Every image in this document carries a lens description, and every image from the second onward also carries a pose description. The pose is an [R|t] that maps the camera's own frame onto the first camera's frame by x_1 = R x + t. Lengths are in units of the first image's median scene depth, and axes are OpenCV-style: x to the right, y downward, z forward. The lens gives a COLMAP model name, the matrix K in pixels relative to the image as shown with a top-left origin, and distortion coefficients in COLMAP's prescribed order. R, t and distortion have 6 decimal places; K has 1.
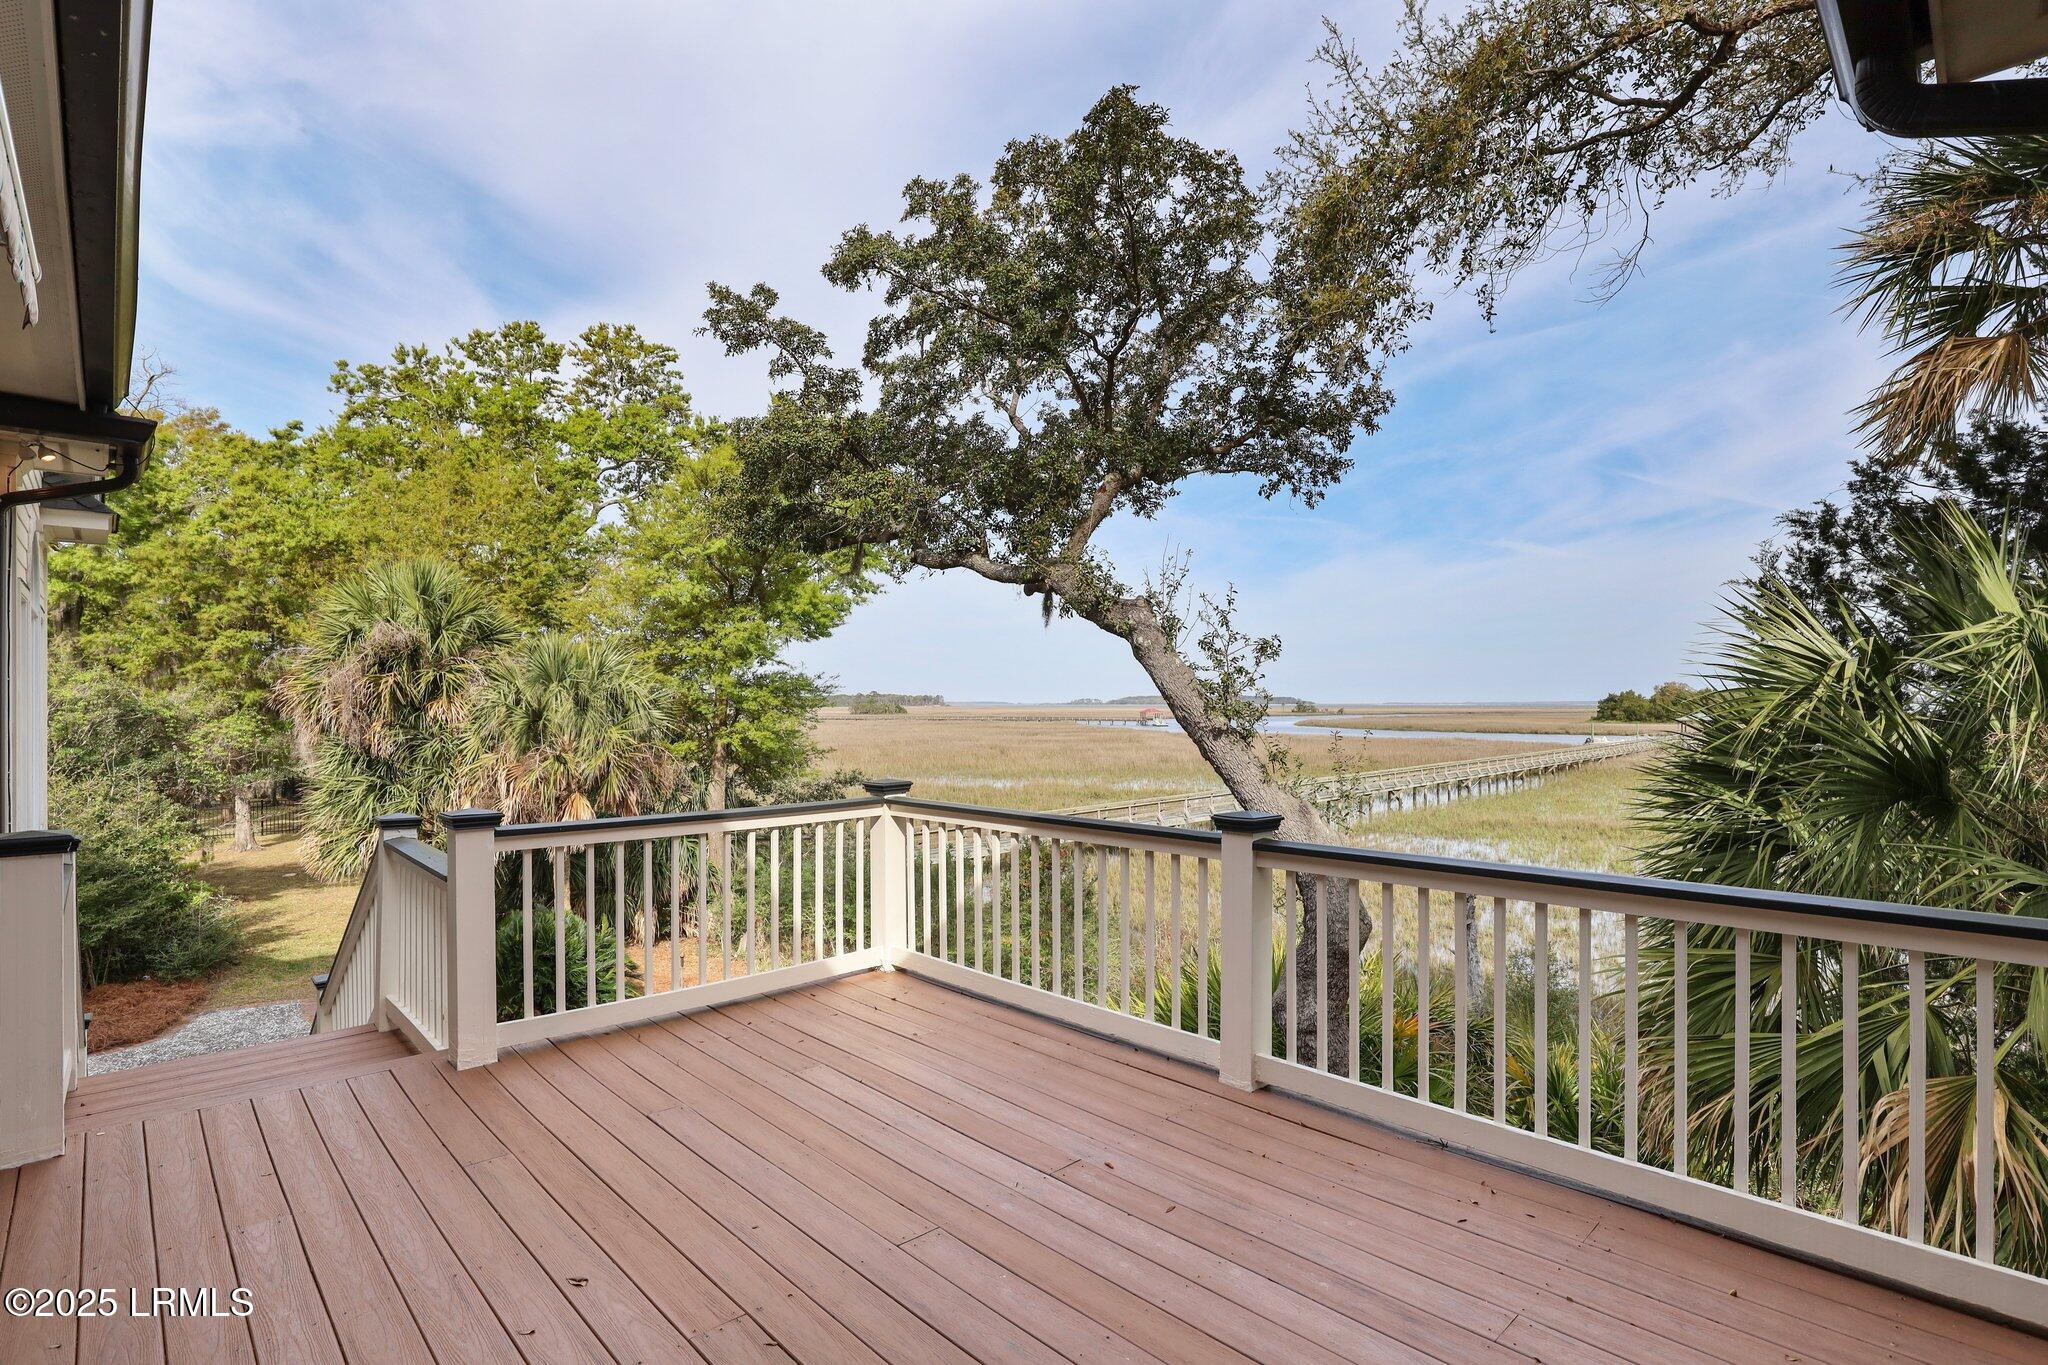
lens RADIAL K [[973.0, 0, 1023.0], [0, 973.0, 694.4], [0, 0, 1]] dist [-0.026708, -0.000364]
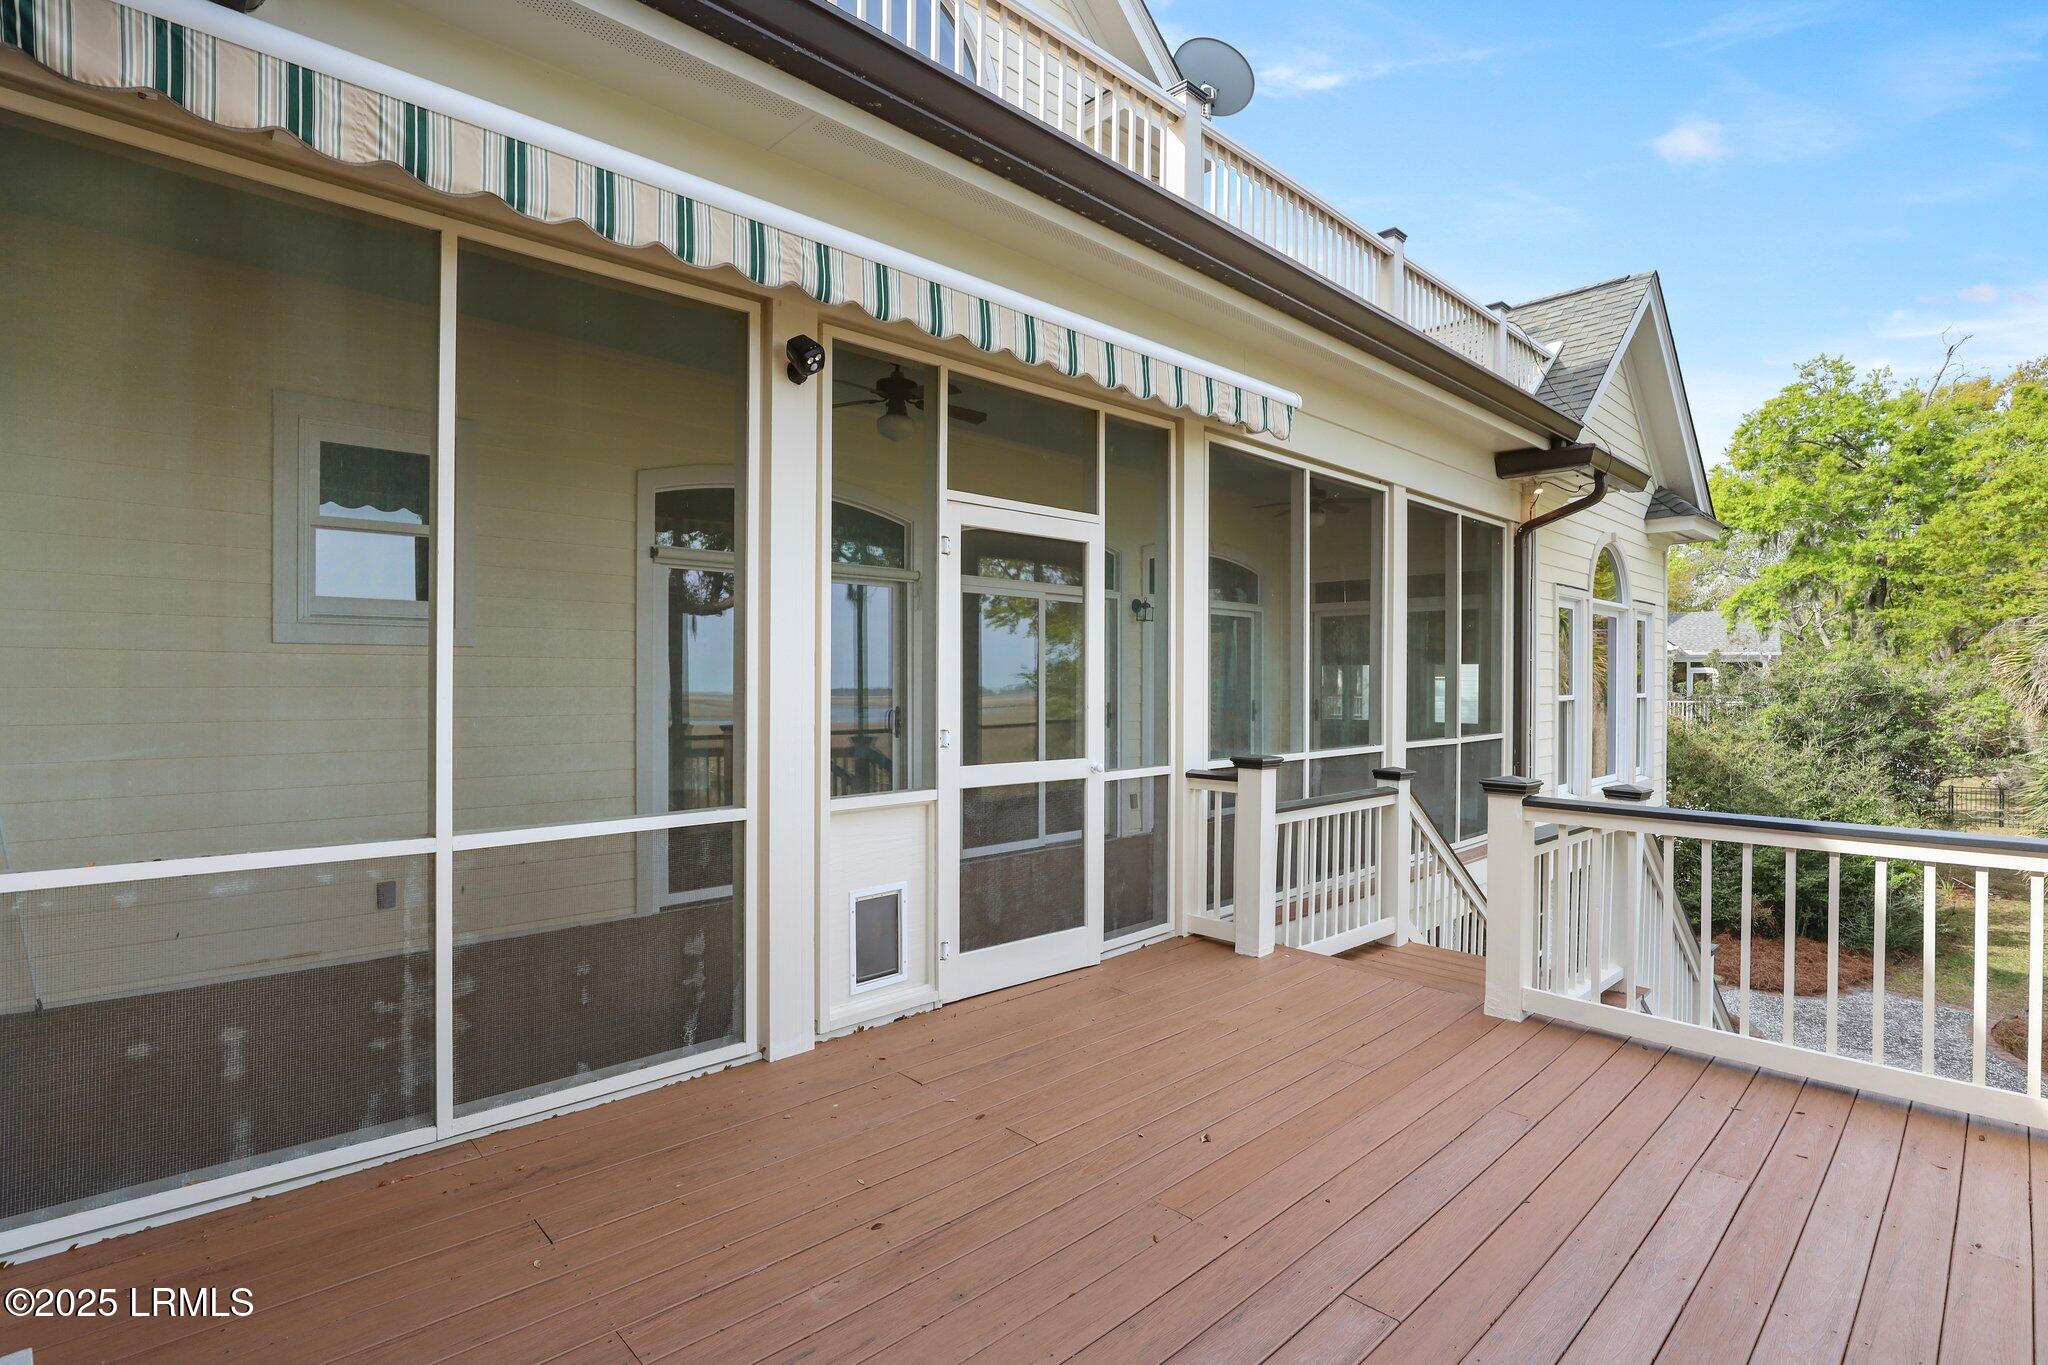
lens RADIAL K [[973.0, 0, 1025.3], [0, 973.0, 687.0], [0, 0, 1]] dist [-0.026708, -0.000364]
pose [[-0.013980, 0.011427, -0.999837, 0.093940], [0.004240, 0.999926, 0.011368, 0.001268], [0.999893, -0.004081, -0.014028, 0.090232]]
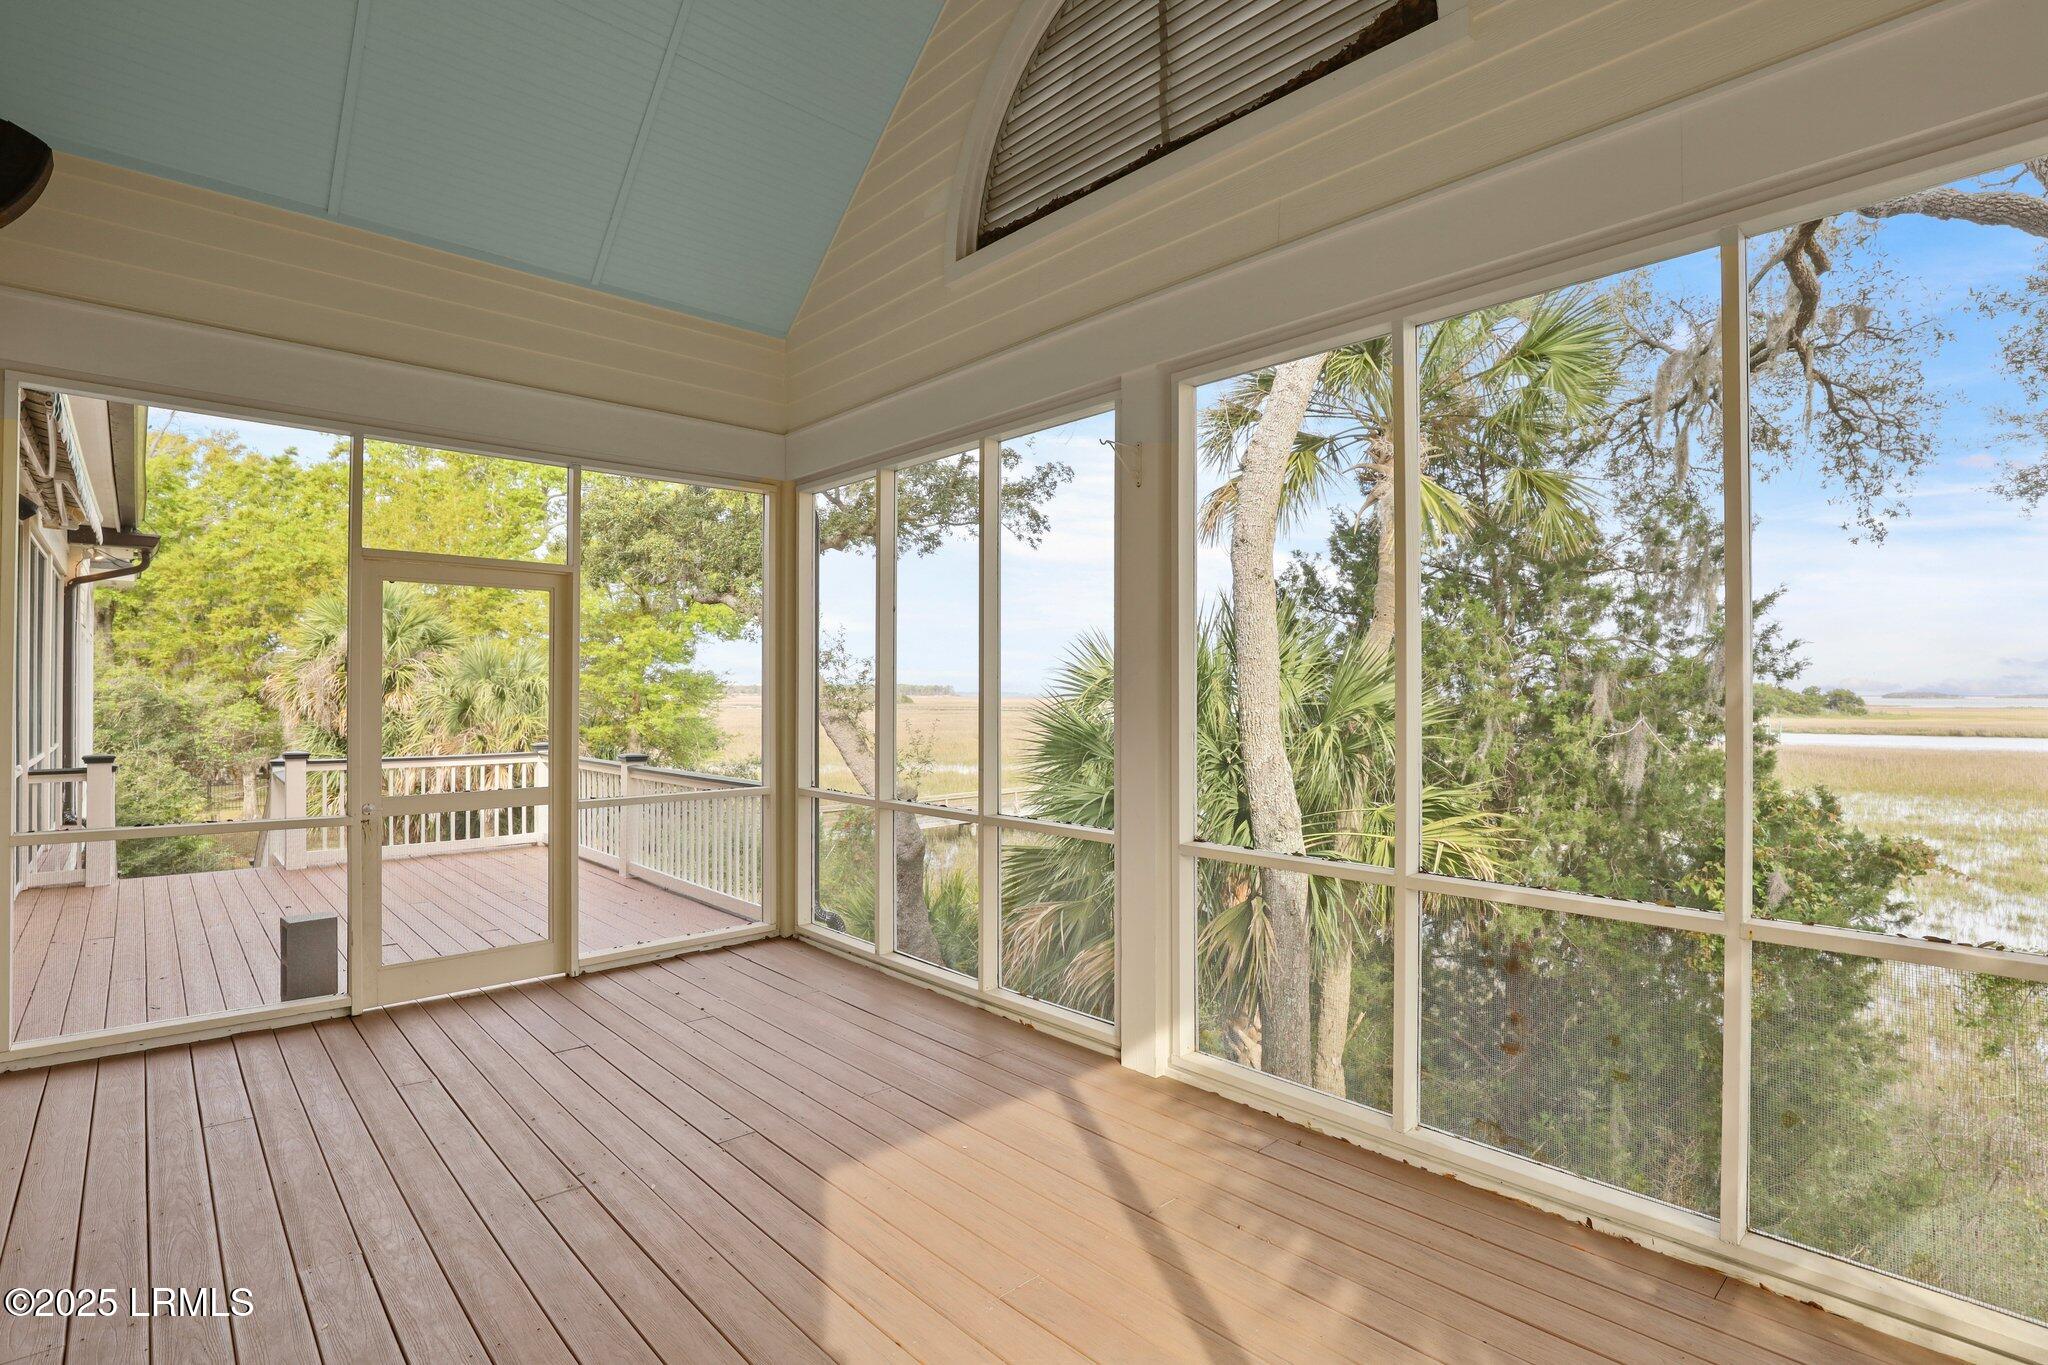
lens RADIAL K [[973.0, 0, 1022.7], [0, 973.0, 688.1], [0, 0, 1]] dist [-0.026708, -0.000364]
pose [[0.999865, 0.004142, -0.015906, 0.187823], [-0.004076, 0.999983, 0.004186, -0.006667], [0.015923, -0.004120, 0.999865, -0.194522]]
